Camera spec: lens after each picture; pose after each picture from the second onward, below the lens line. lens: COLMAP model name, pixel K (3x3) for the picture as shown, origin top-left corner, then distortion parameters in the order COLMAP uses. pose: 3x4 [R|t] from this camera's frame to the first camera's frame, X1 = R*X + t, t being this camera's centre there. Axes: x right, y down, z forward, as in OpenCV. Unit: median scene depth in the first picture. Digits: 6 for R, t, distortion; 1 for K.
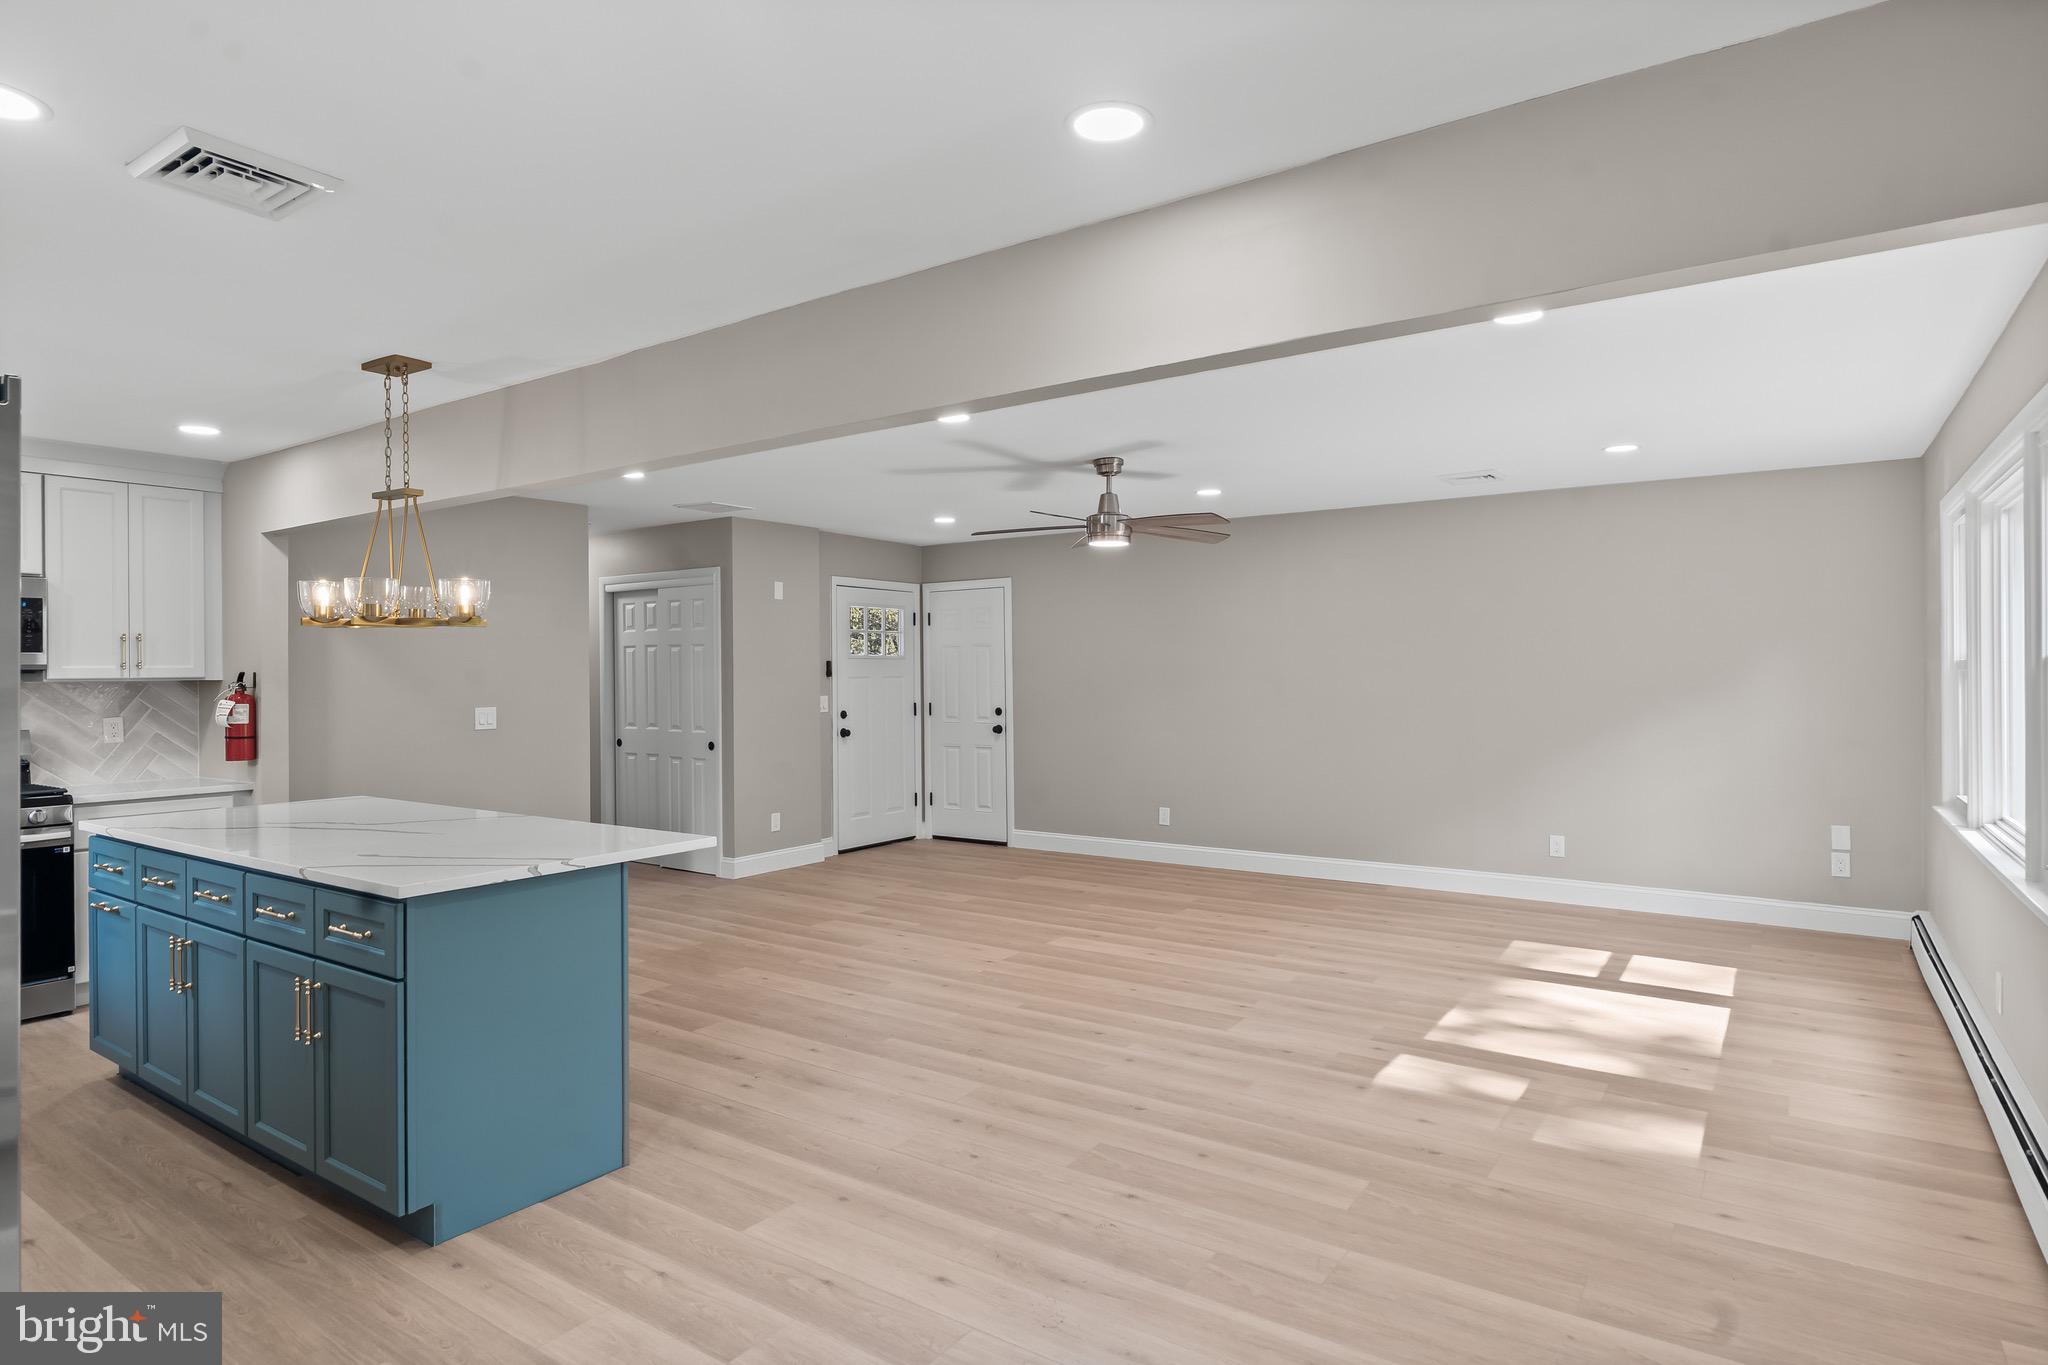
lens RADIAL K [[1118.6, 0, 1018.1], [0, 1118.6, 678.5], [0, 0, 1]] dist [-0.005683, -0.000725]
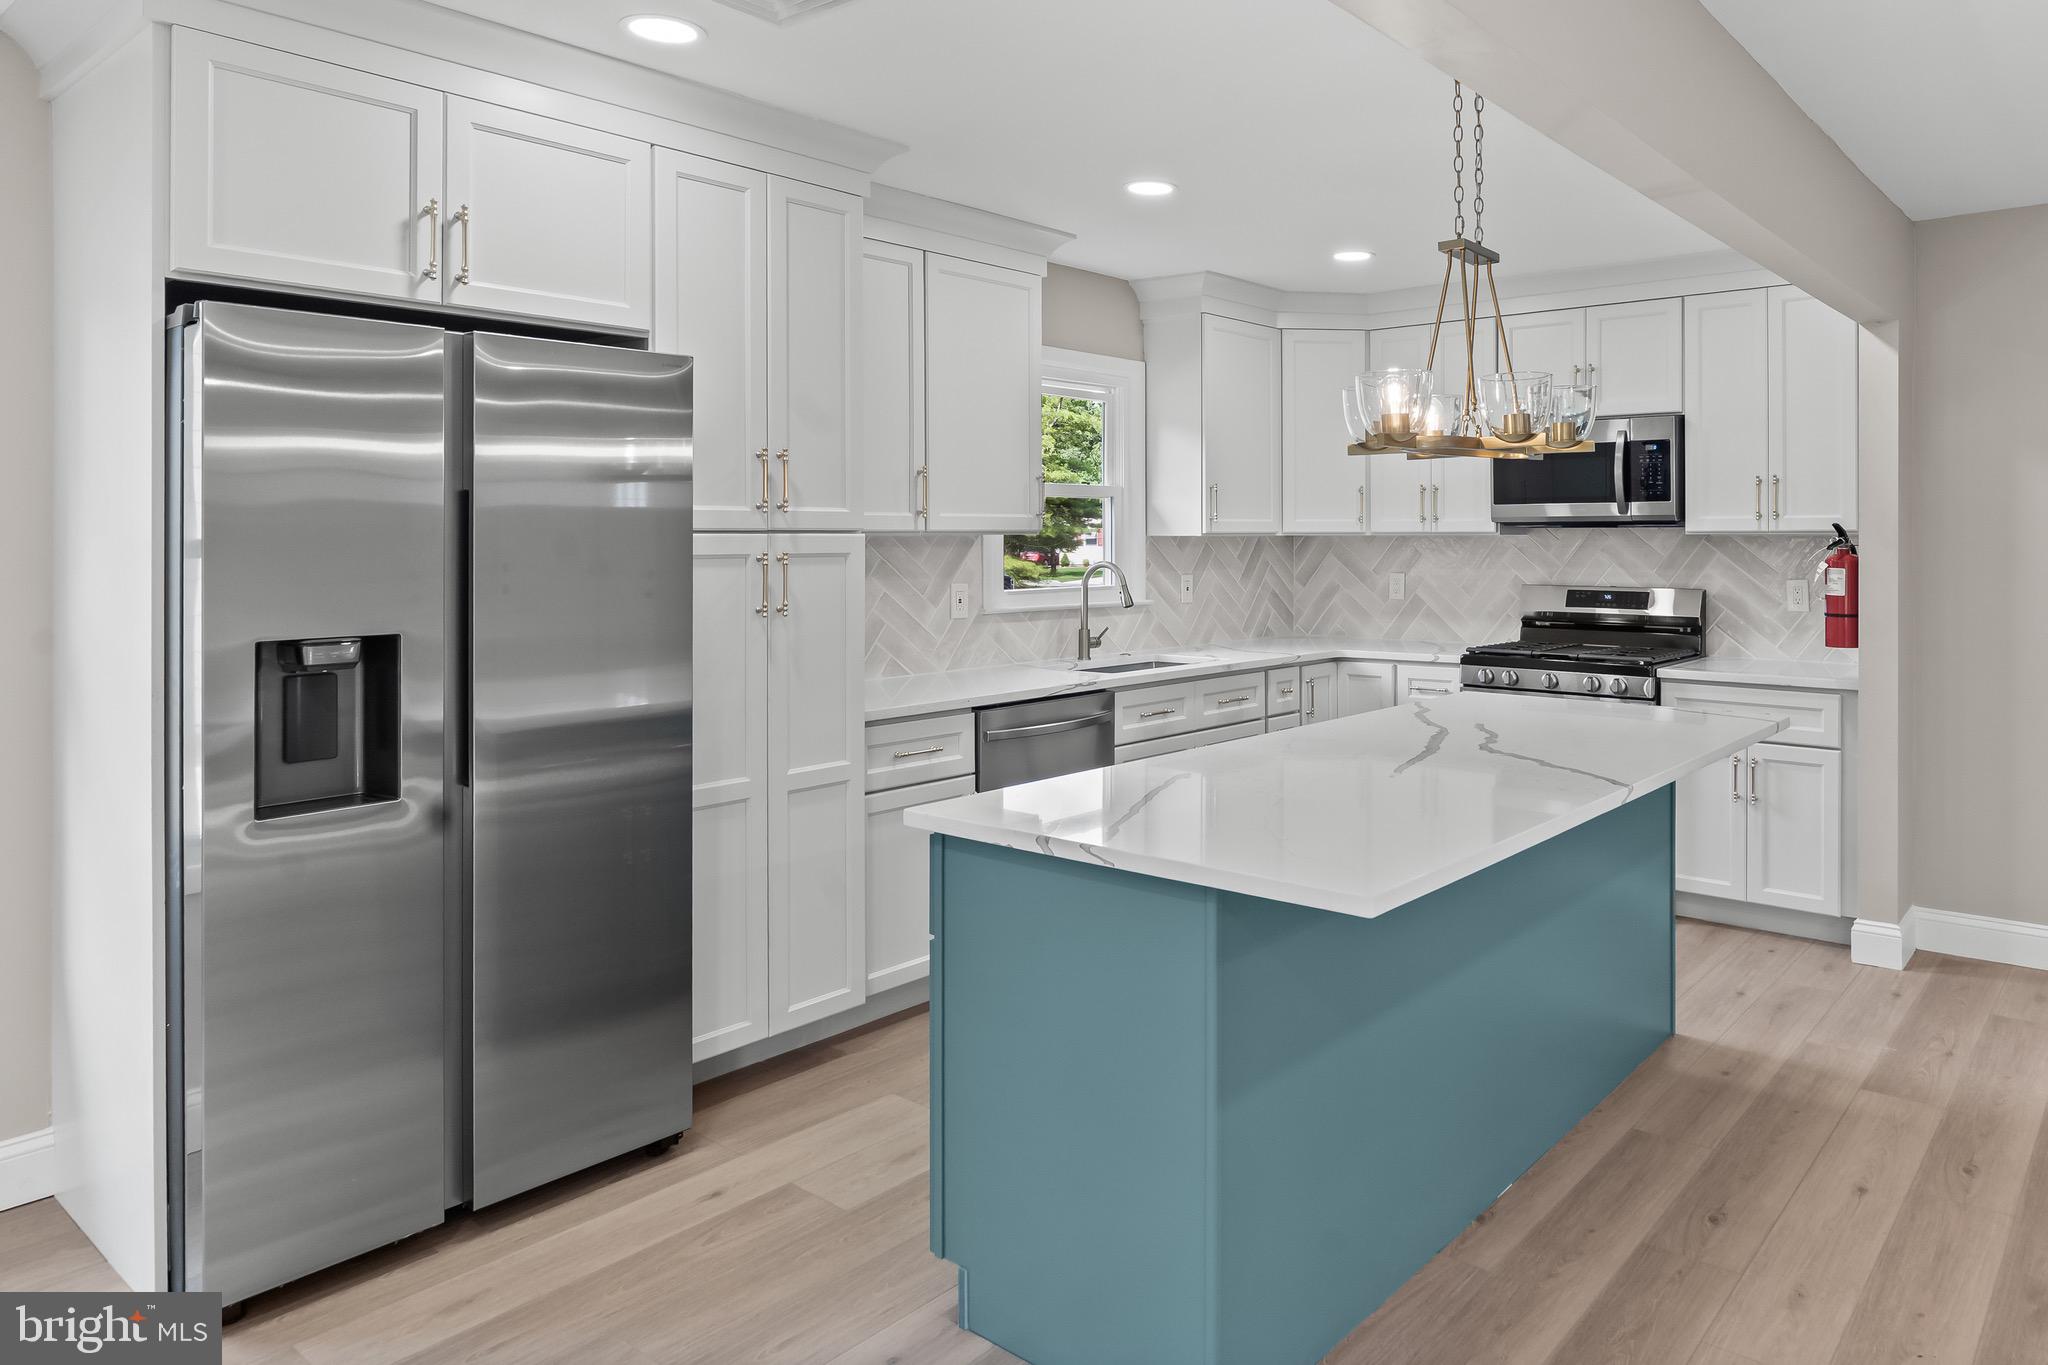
lens RADIAL K [[1326.6, 0, 1208.1], [0, 1326.6, 525.3], [0, 0, 1]] dist [0.003756, 0.002183]
pose [[-0.037540, 0.000335, -0.999295, 0.169450], [-0.006151, 0.999981, 0.000566, -0.002439], [0.999276, 0.006168, -0.037537, 0.628262]]
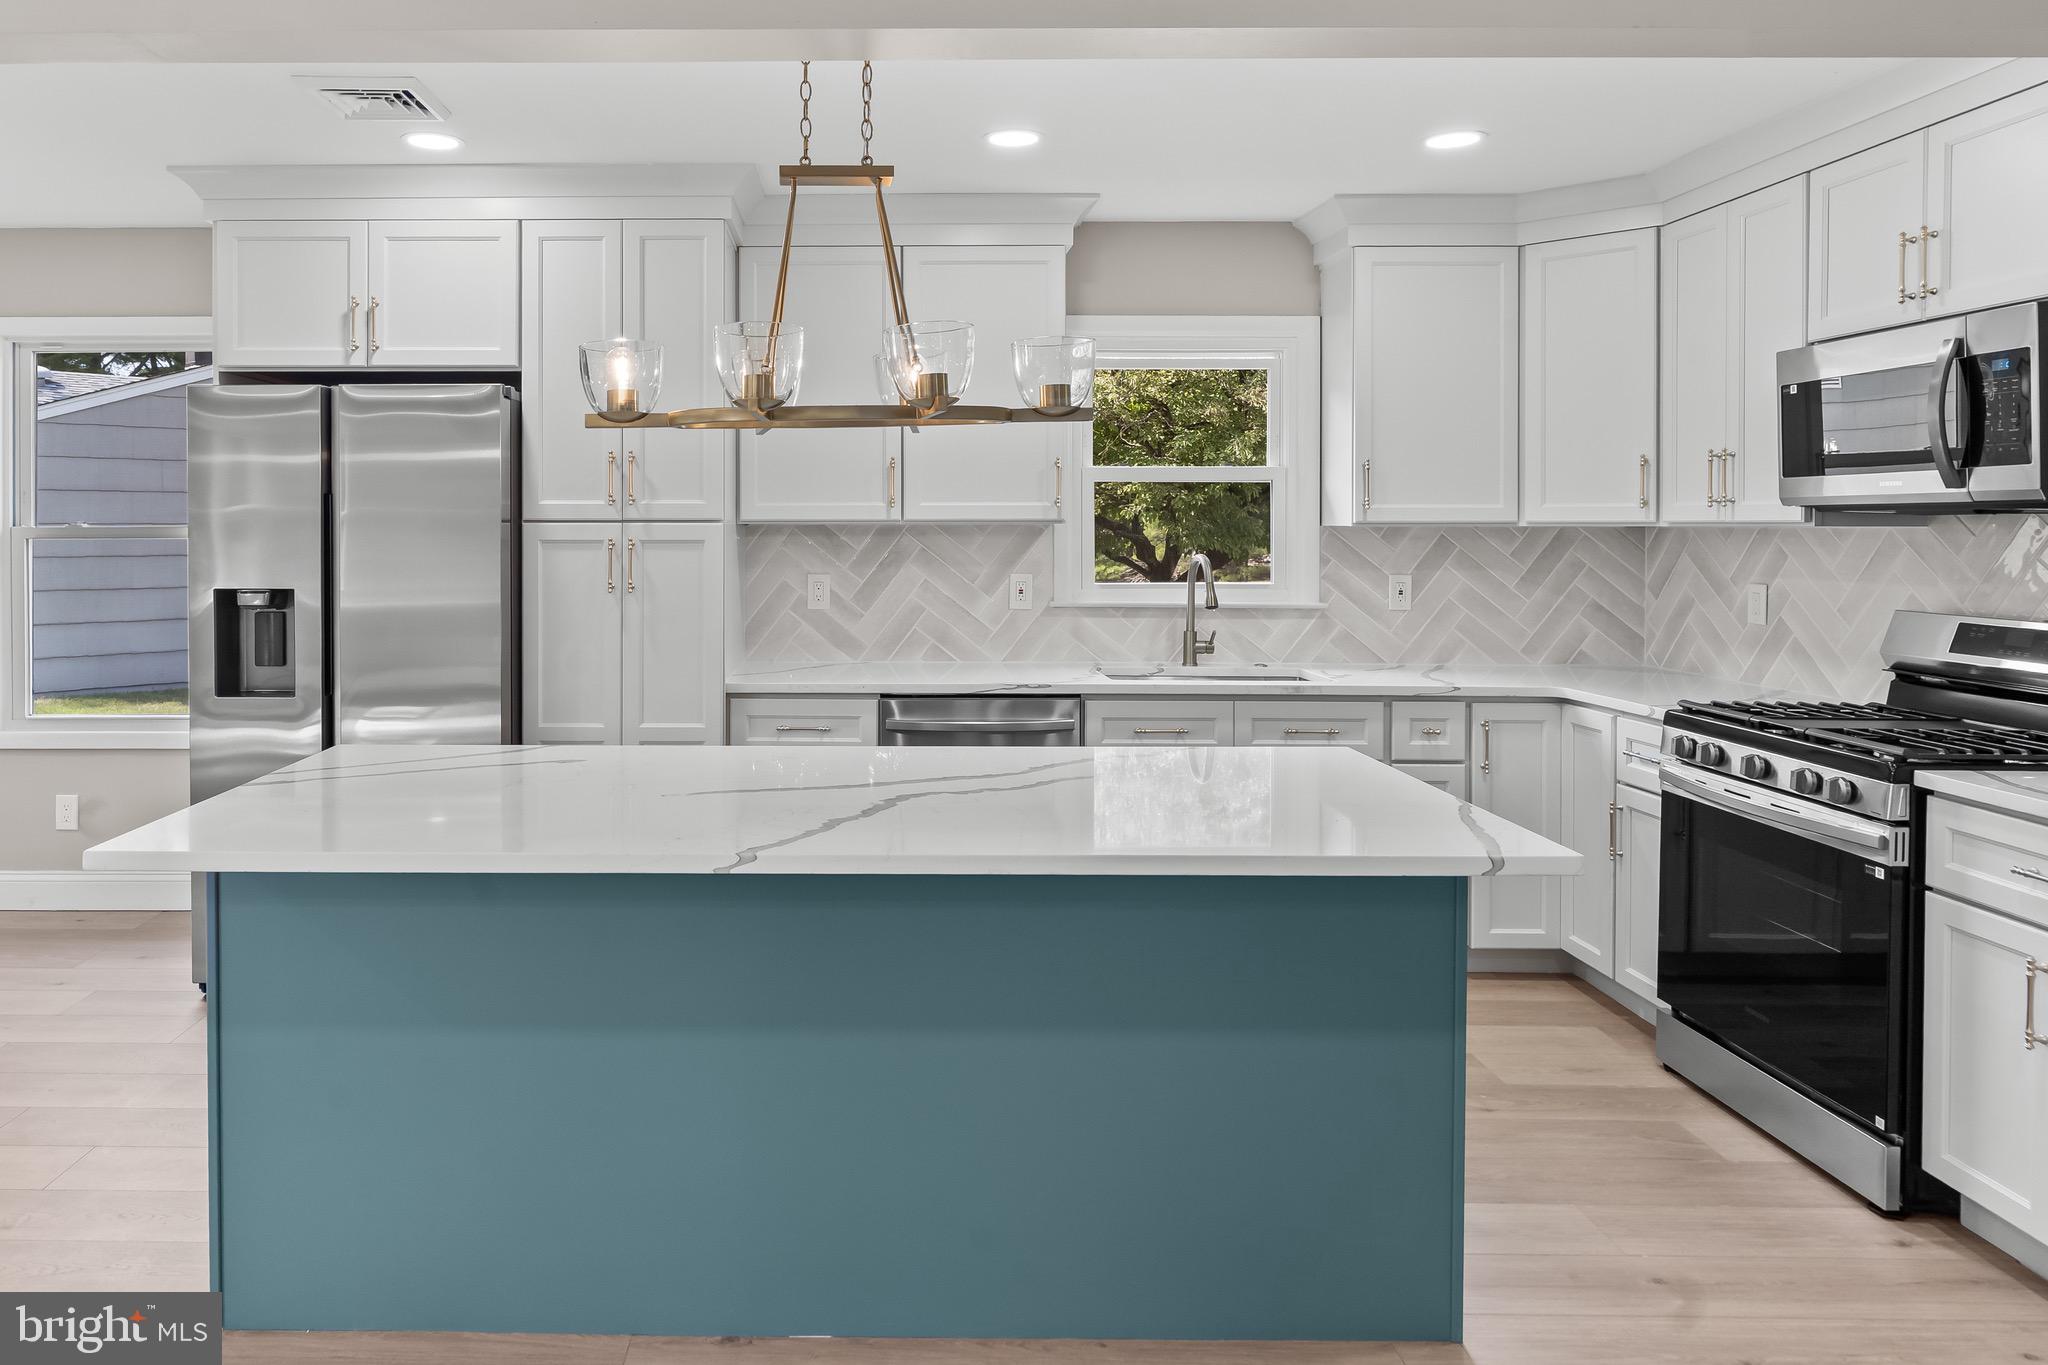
lens RADIAL K [[1311.2, 0, 854.5], [0, 1311.2, 529.8], [0, 0, 1]] dist [-0.002125, -0.001484]
pose [[-0.826720, 0.009158, -0.562538, -0.150981], [0.000531, 0.999880, 0.015497, -0.004347], [0.562613, 0.012513, -0.826626, 1.094998]]
